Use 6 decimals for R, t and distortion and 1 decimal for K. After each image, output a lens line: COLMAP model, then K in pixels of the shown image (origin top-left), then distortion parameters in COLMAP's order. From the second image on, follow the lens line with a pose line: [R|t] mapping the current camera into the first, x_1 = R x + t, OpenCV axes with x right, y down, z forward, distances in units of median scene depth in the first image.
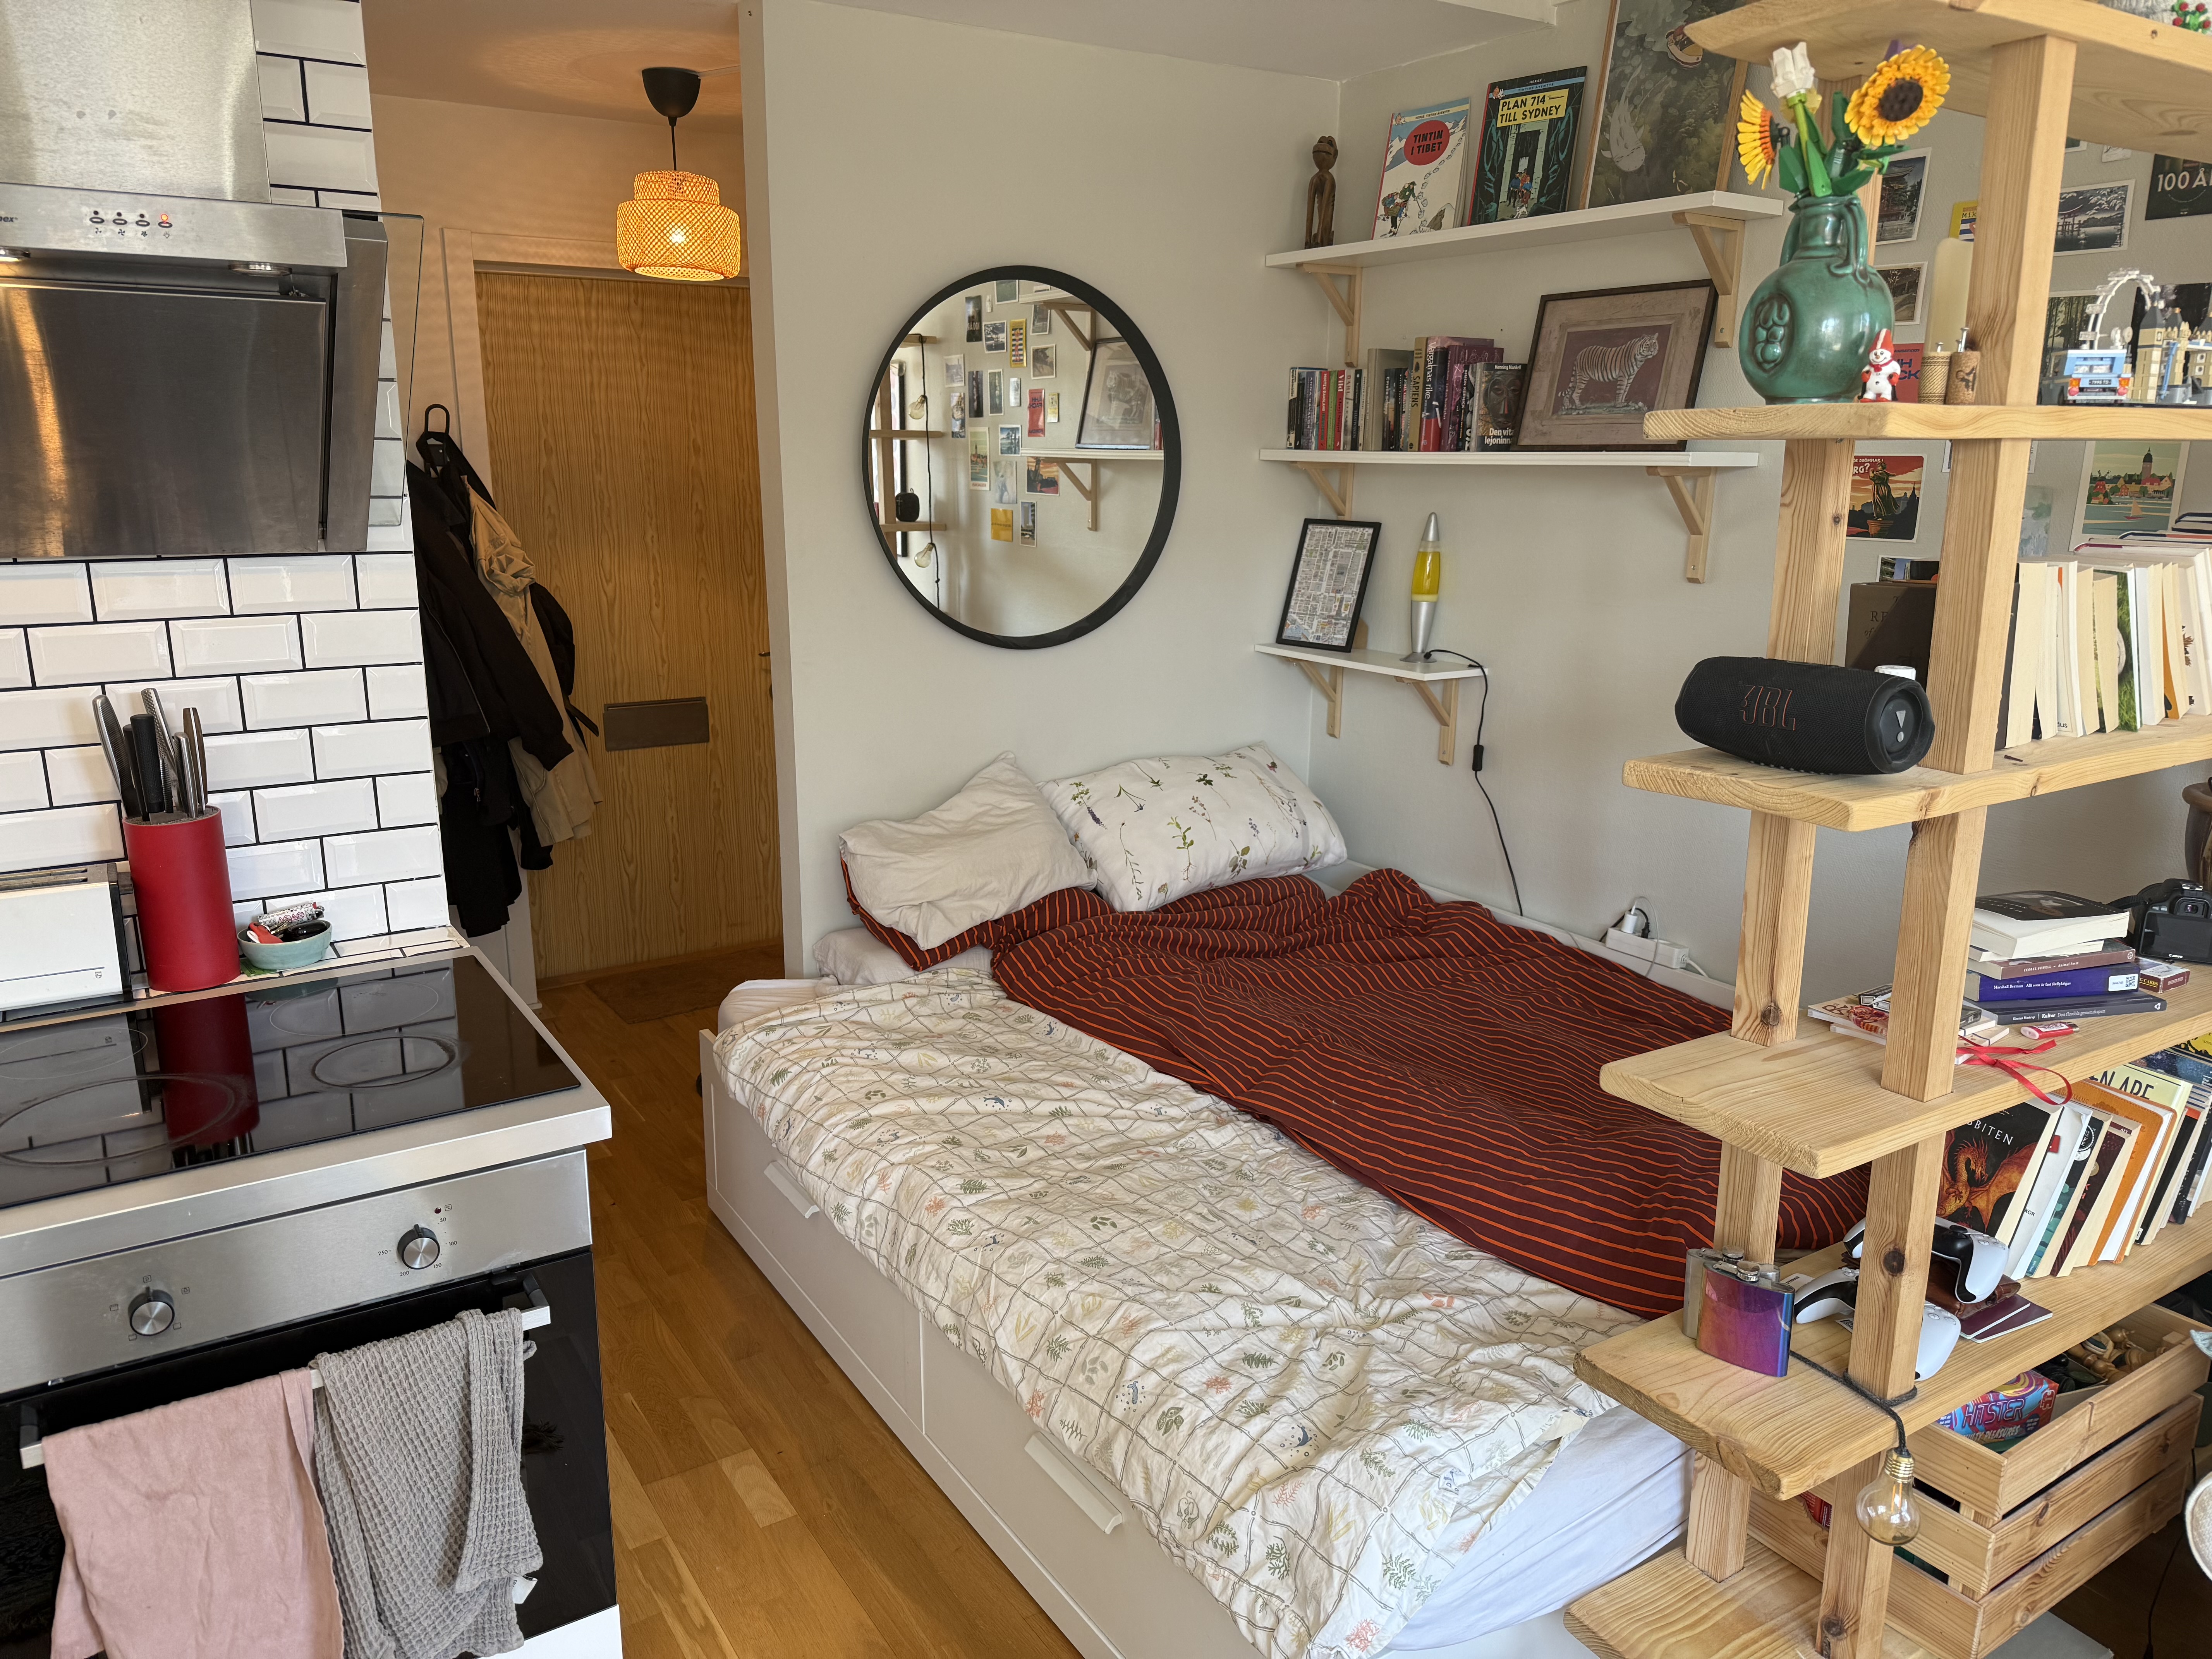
lens RADIAL K [[1563.6, 0, 1110.0], [0, 1563.6, 830.5], [0, 0, 1]] dist [-0.006091, -0.001128]
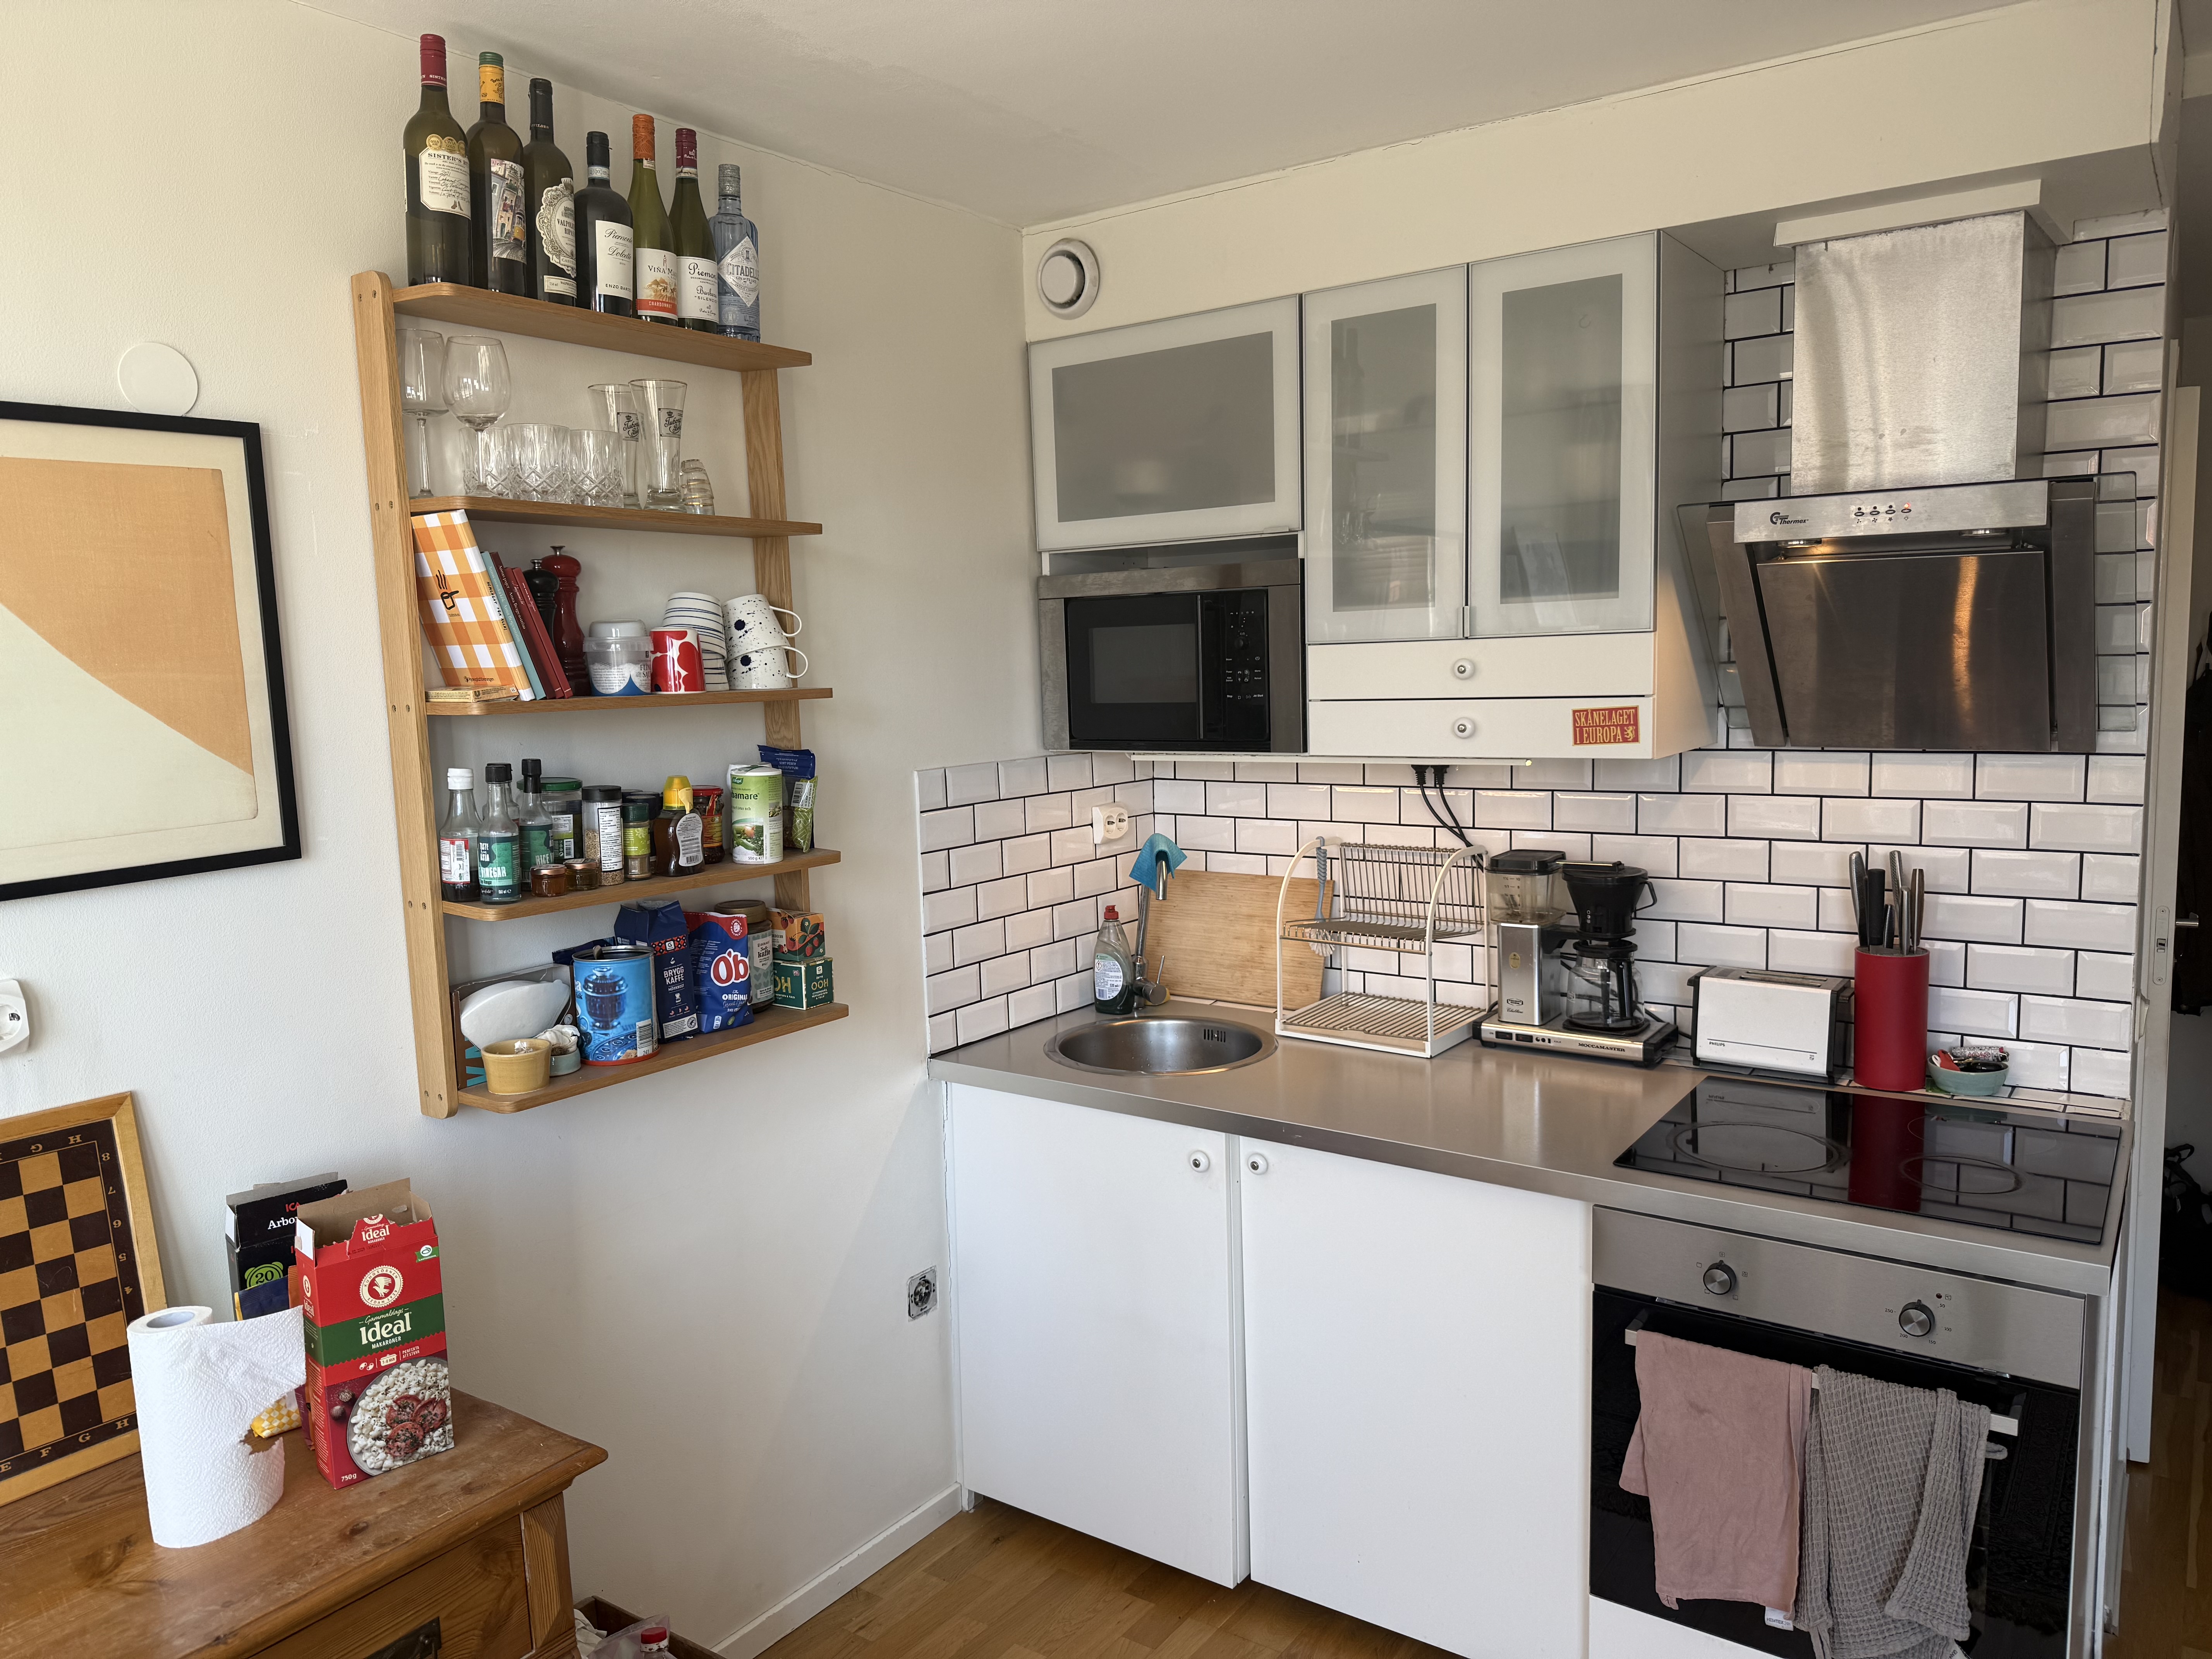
lens RADIAL K [[1563.6, 0, 1110.4], [0, 1563.6, 839.8], [0, 0, 1]] dist [-0.006091, -0.001128]
pose [[0.360350, 0.091808, -0.928288, 0.344208], [-0.191970, 0.981143, 0.022515, -0.004243], [0.912850, 0.170090, 0.371179, -0.070026]]
